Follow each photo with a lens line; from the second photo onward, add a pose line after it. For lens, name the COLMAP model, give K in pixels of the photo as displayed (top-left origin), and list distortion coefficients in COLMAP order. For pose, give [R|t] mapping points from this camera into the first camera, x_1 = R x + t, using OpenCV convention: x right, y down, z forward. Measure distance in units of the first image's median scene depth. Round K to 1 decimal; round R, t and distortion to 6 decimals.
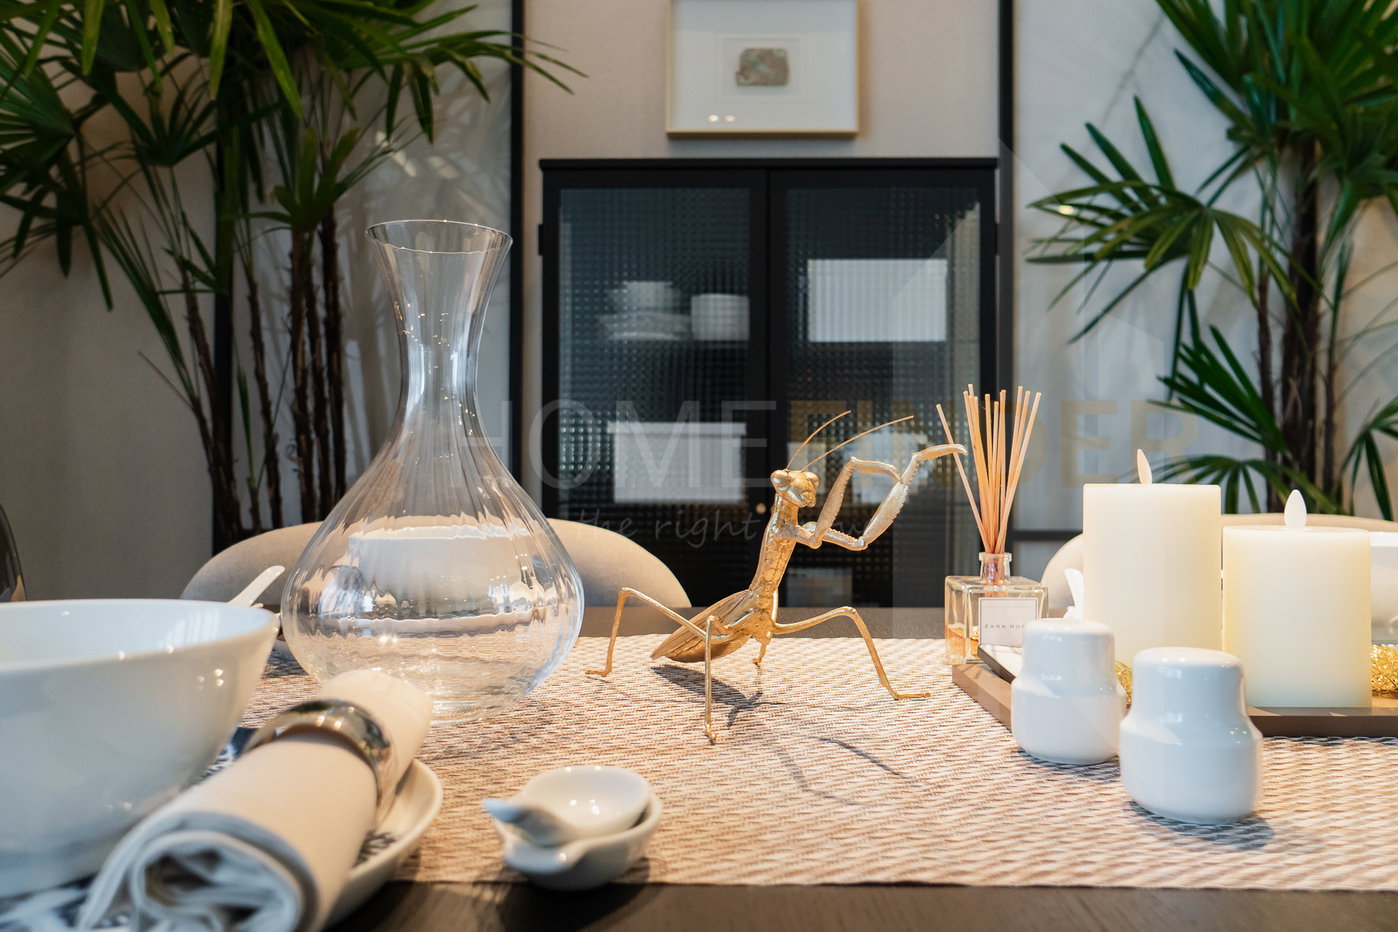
lens RADIAL K [[1122.4, 0, 699.0], [0, 1122.4, 466.0], [0, 0, 1]] dist [-0.008224, -0.003583]
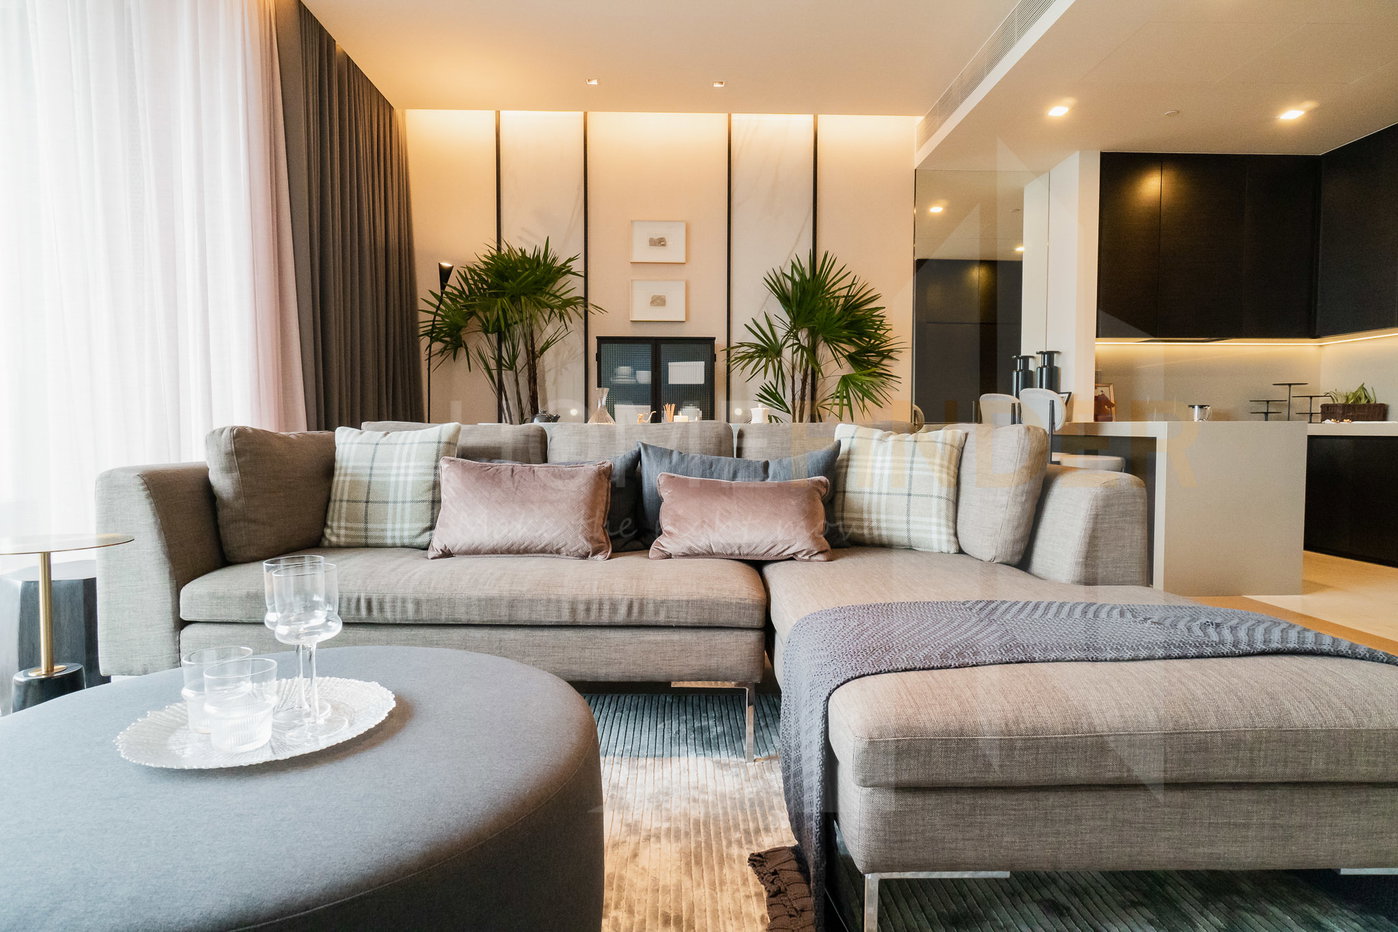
lens RADIAL K [[844.8, 0, 699.0], [0, 844.8, 466.0], [0, 0, 1]] dist [0.002019, 0.001306]
pose [[0.999047, 0.001741, 0.043619, 0.078558], [-0.003373, 0.999296, 0.037376, 0.055553], [-0.043524, -0.037488, 0.998349, -1.784233]]
